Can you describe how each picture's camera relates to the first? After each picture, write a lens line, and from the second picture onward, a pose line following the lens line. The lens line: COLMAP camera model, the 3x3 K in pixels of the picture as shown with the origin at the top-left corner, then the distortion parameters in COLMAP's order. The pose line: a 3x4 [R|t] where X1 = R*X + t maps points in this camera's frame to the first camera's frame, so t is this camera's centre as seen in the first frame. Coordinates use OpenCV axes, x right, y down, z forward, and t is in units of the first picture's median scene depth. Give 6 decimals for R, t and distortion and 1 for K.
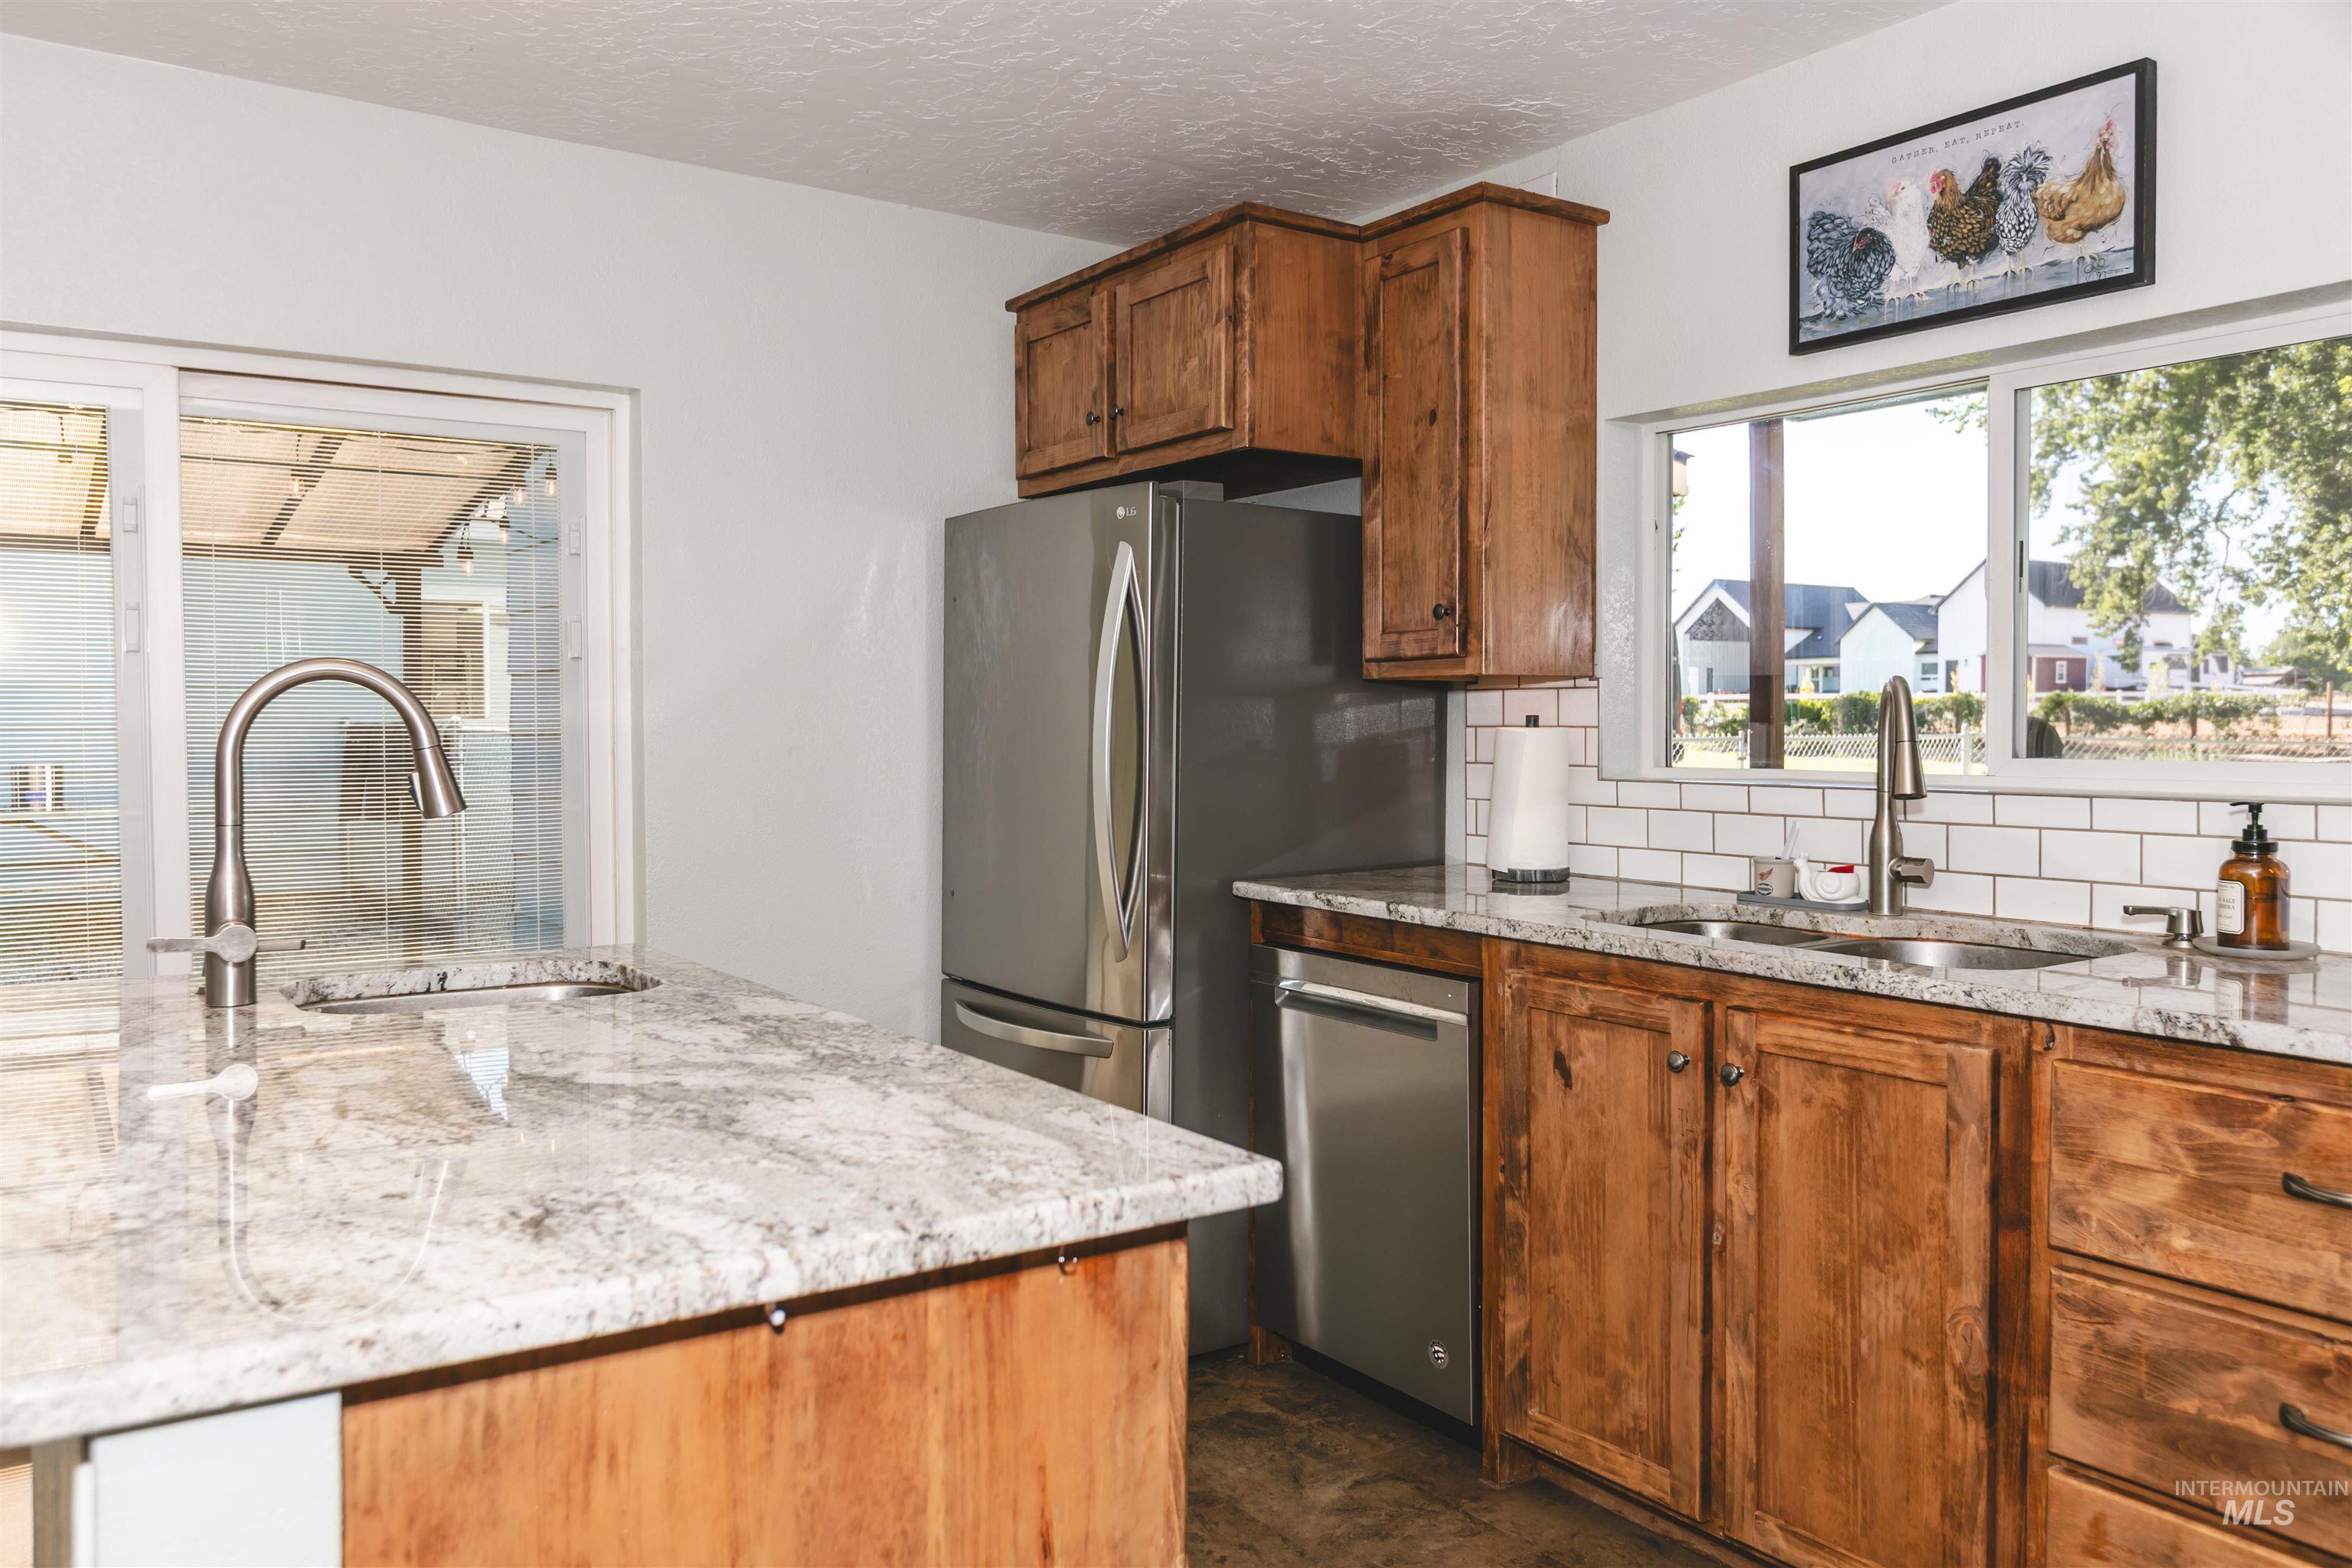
lens RADIAL K [[1729.4, 0, 1135.0], [0, 1729.4, 773.5], [0, 0, 1]] dist [-0.000766, -0.005132]
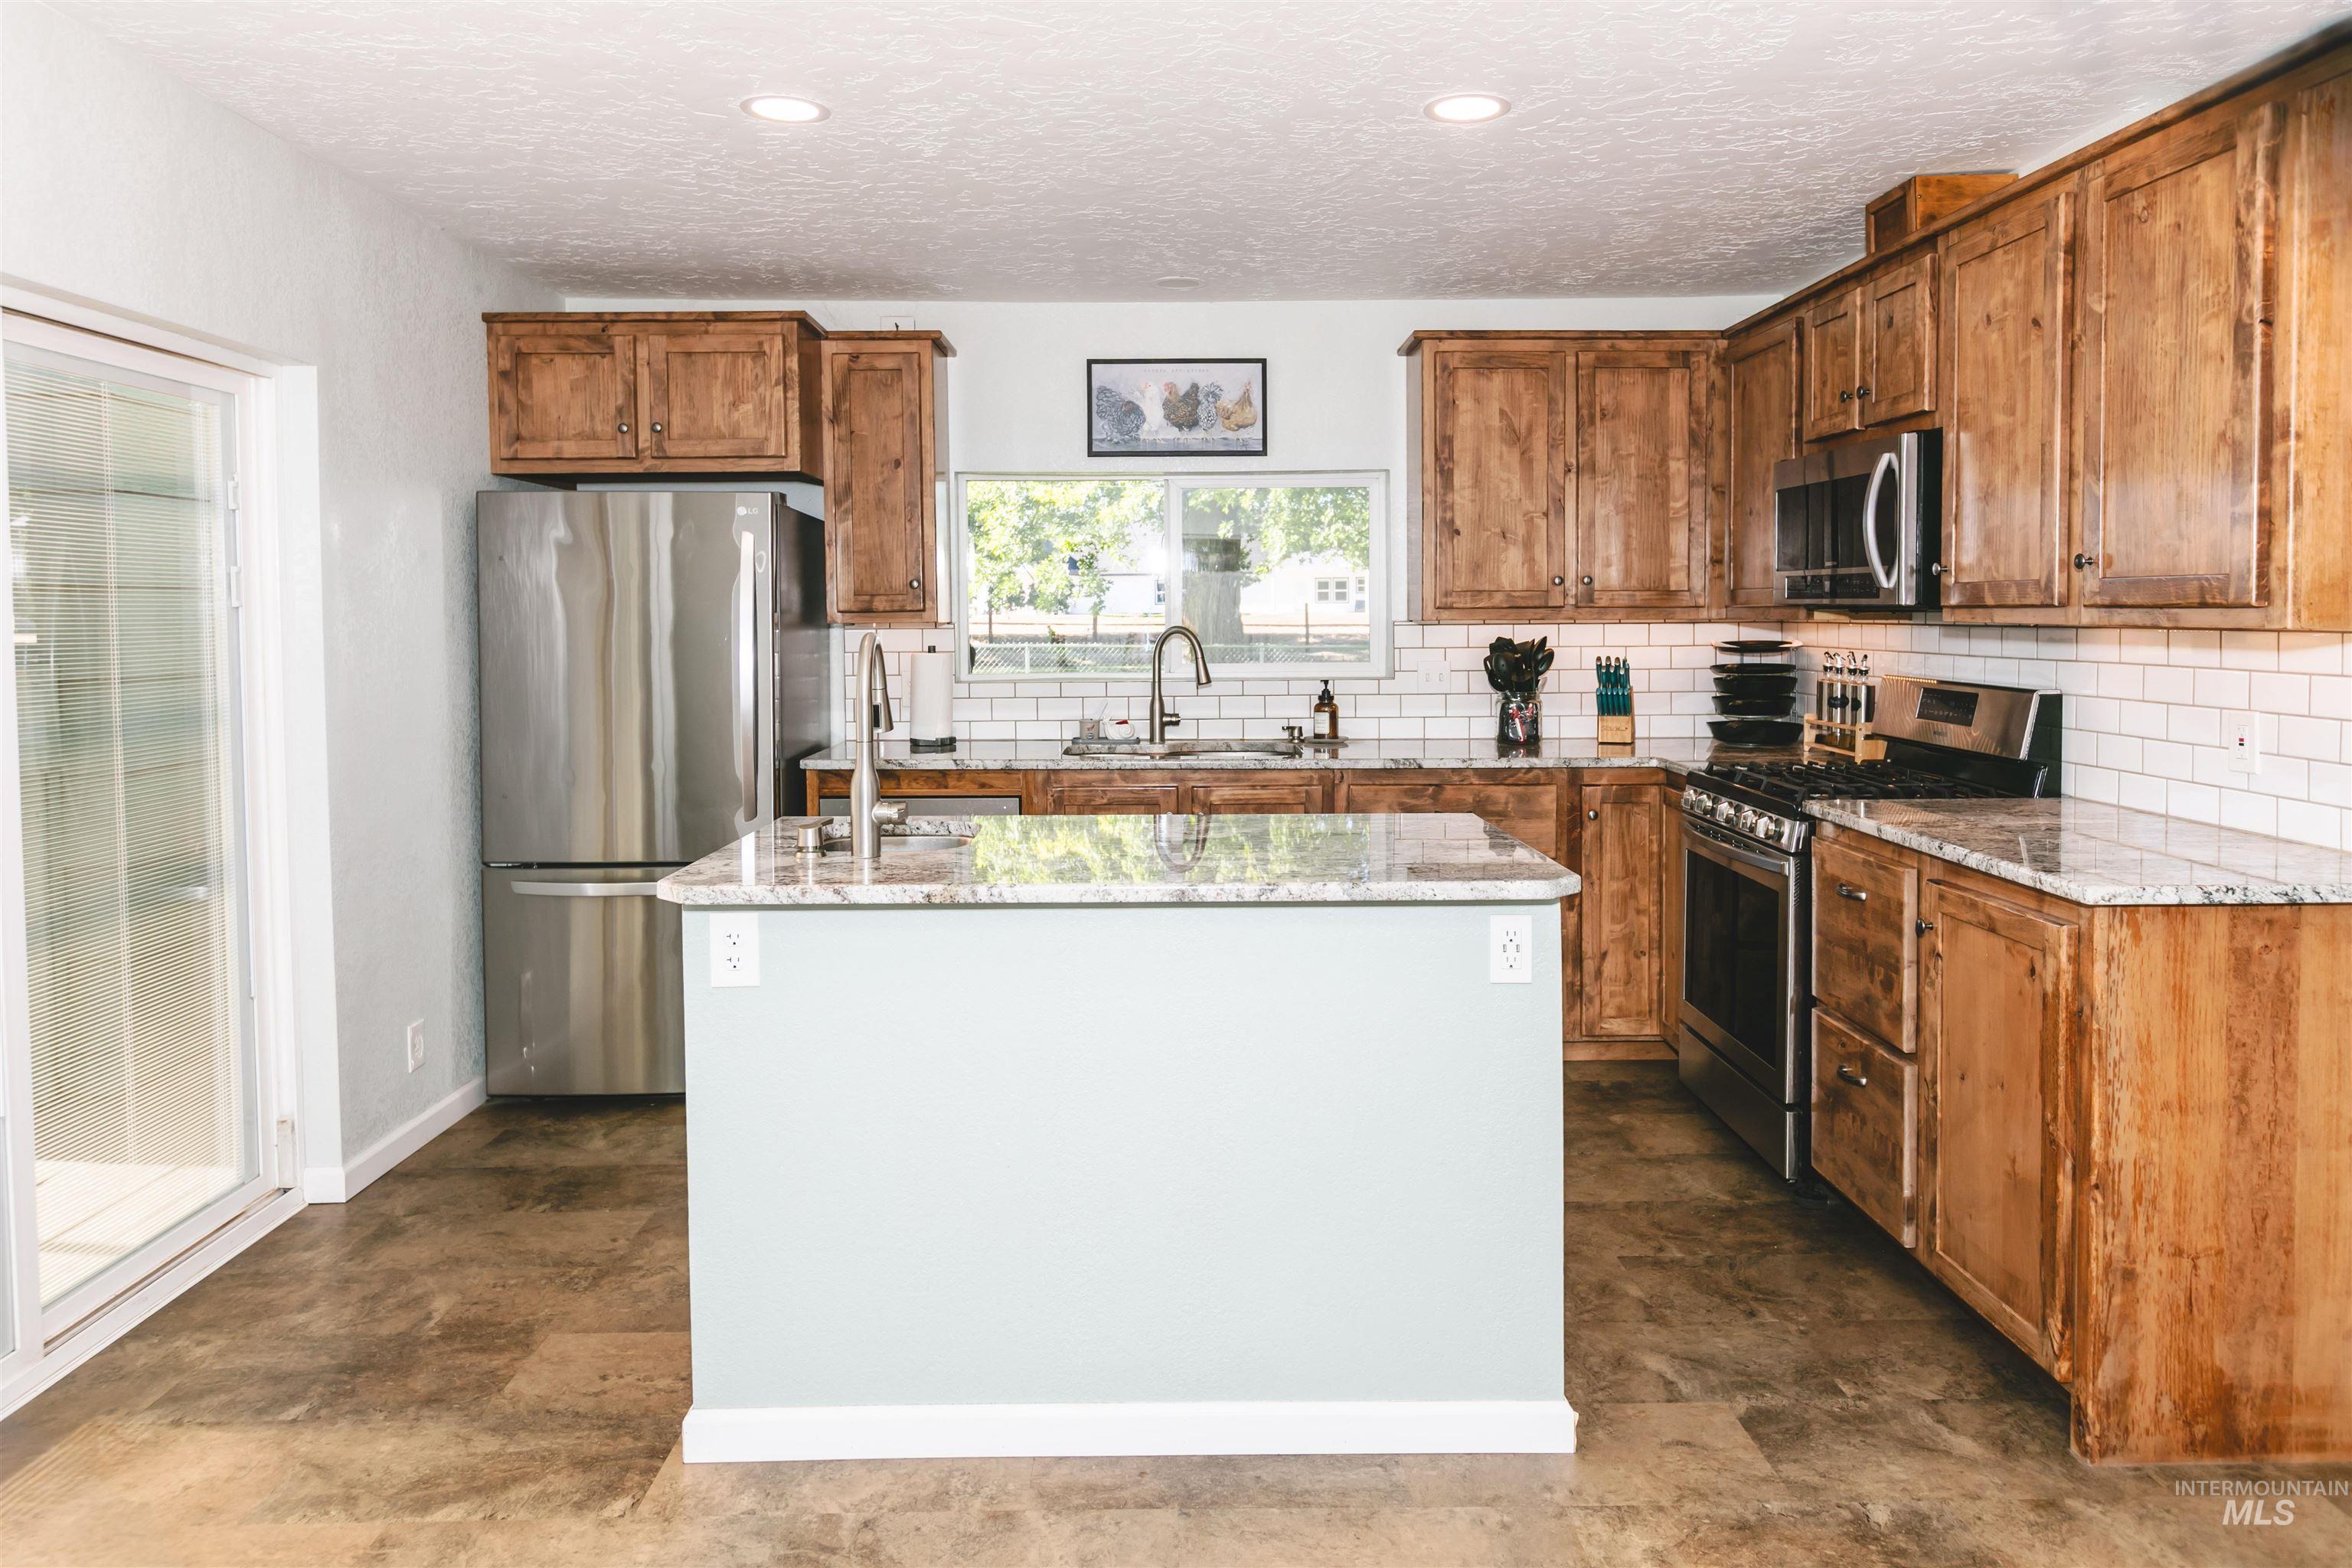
lens RADIAL K [[1504.8, 0, 1192.6], [0, 1504.8, 668.6], [0, 0, 1]] dist [-0.002401, -0.003489]
pose [[0.534626, -0.031177, 0.844514, -1.194714], [0.032301, 0.999343, 0.016445, -0.038816], [-0.844471, 0.018487, 0.535282, 0.019047]]
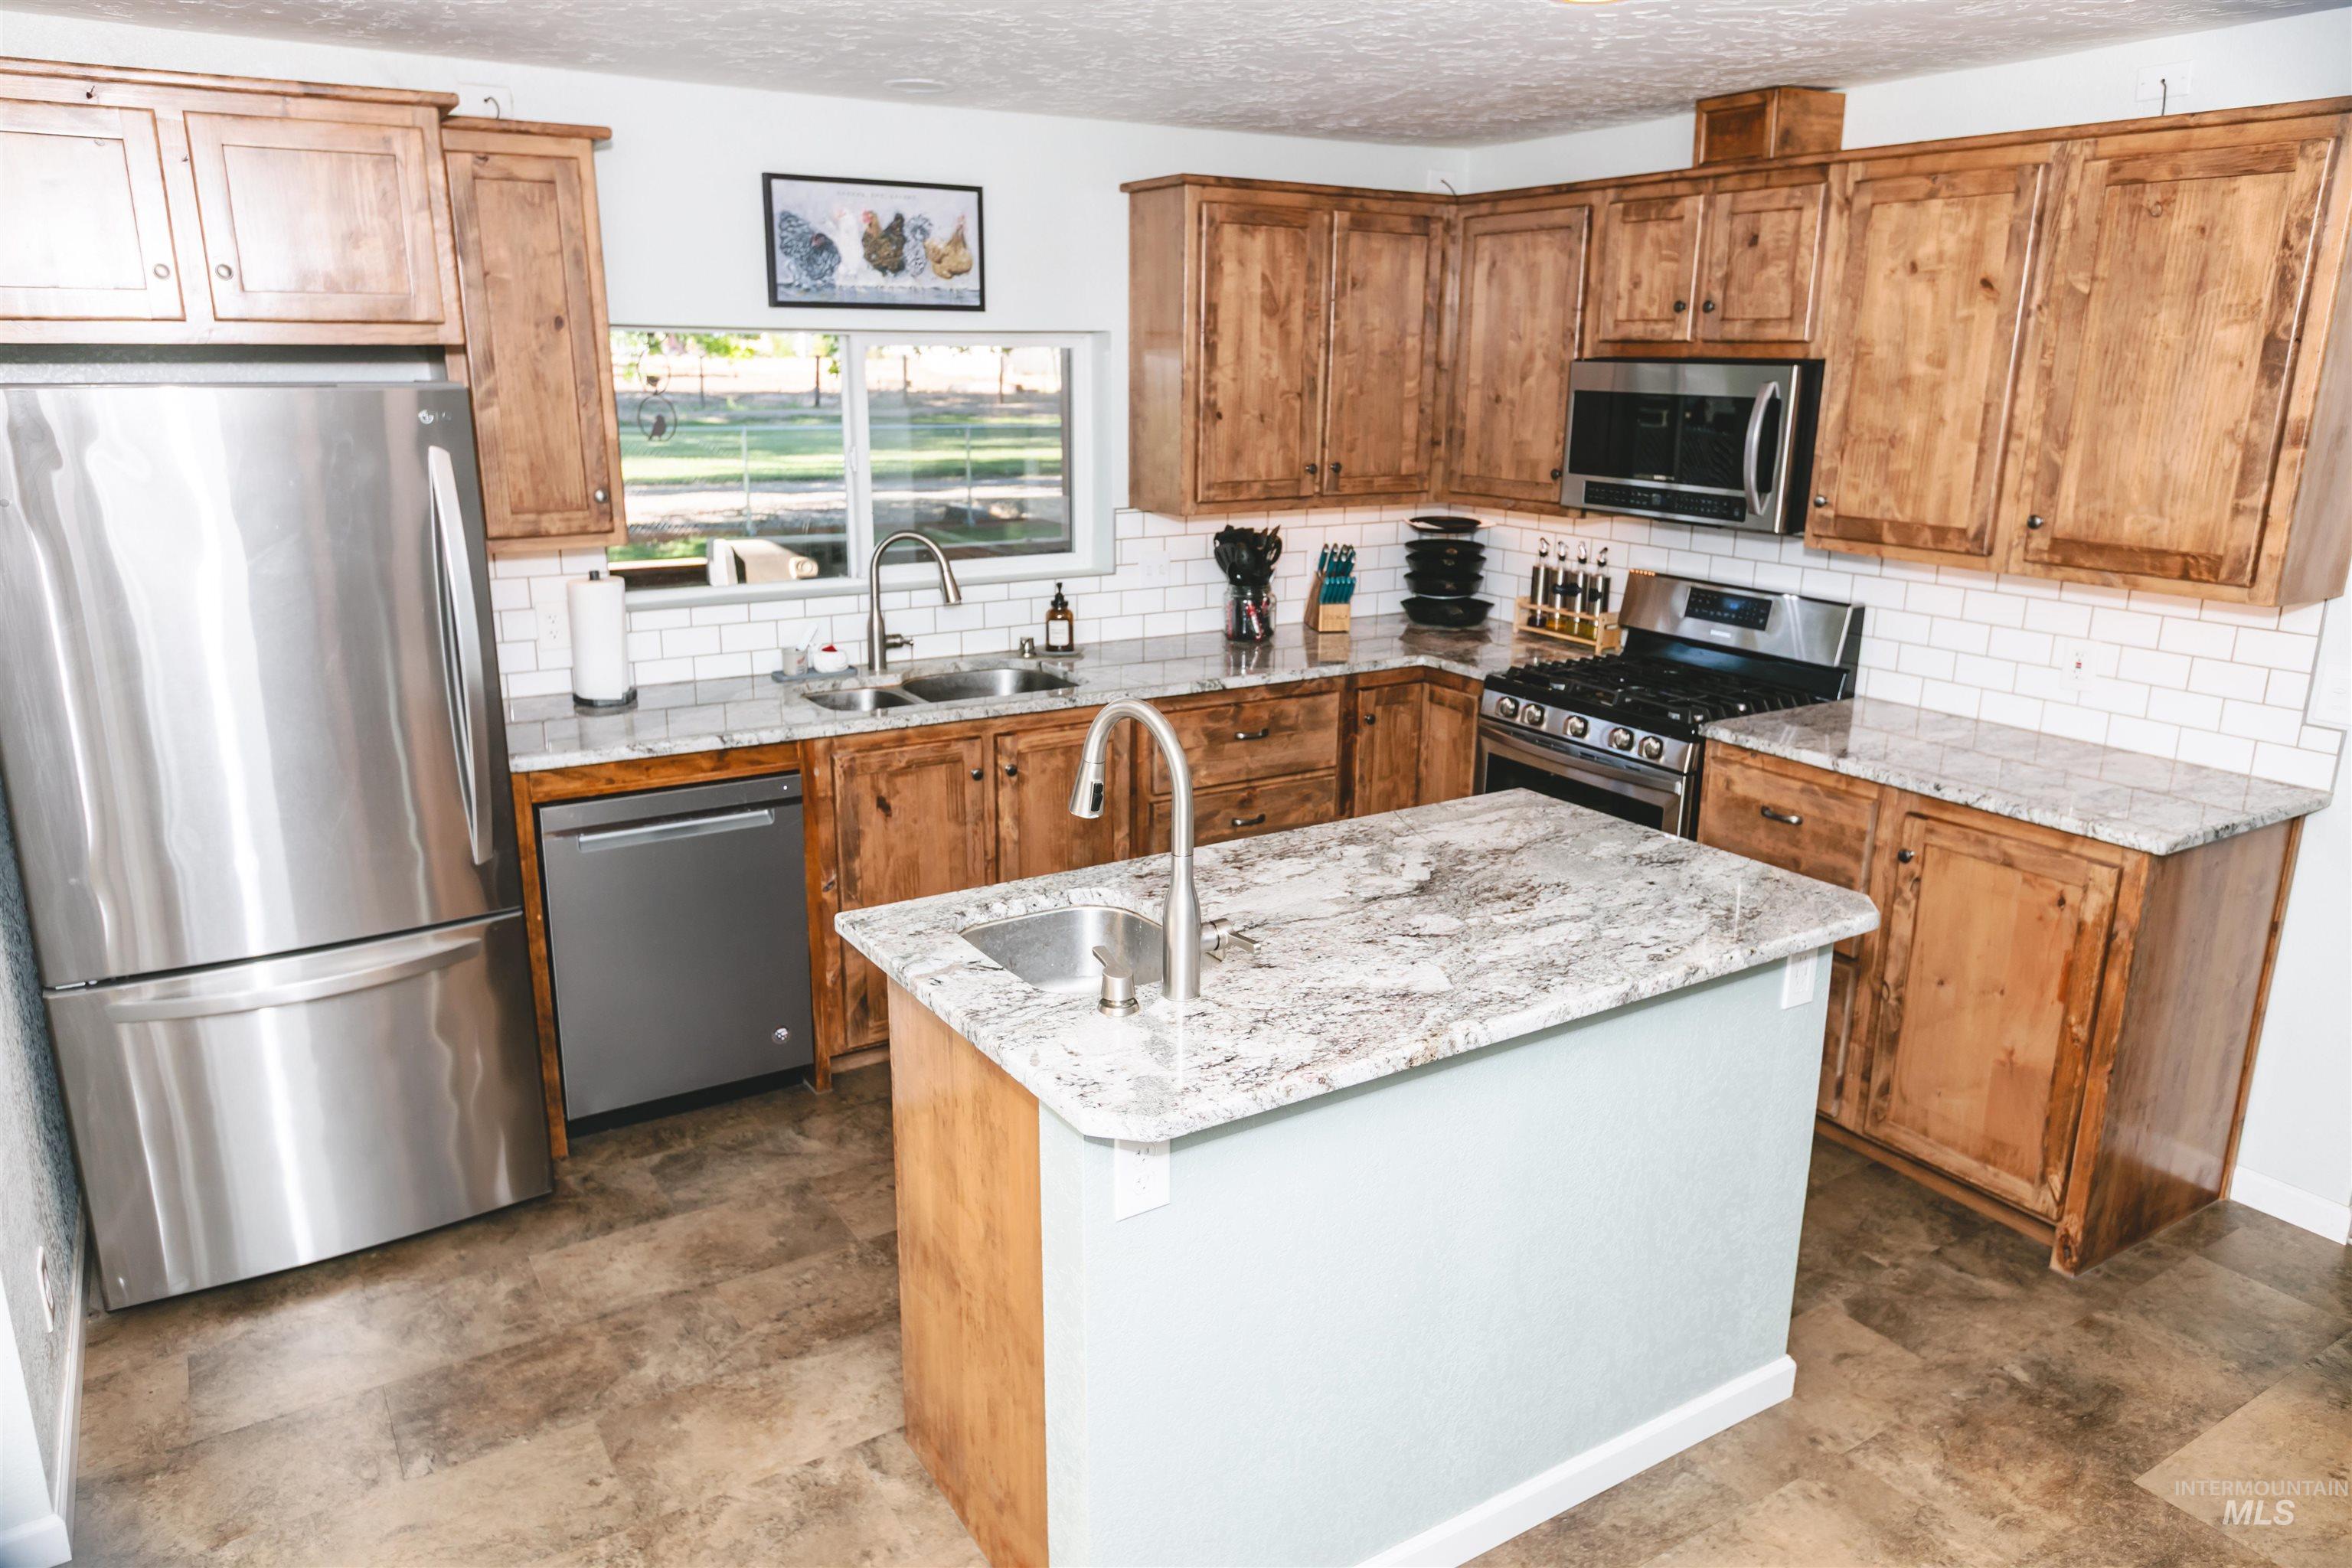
lens RADIAL K [[1568.1, 0, 1167.7], [0, 1568.1, 784.7], [0, 0, 1]] dist [0.000044, -0.004930]
pose [[0.027268, -0.262508, 0.964545, -1.227049], [0.024626, 0.964787, 0.261878, -0.235592], [-0.999325, 0.016612, 0.032773, 0.772028]]
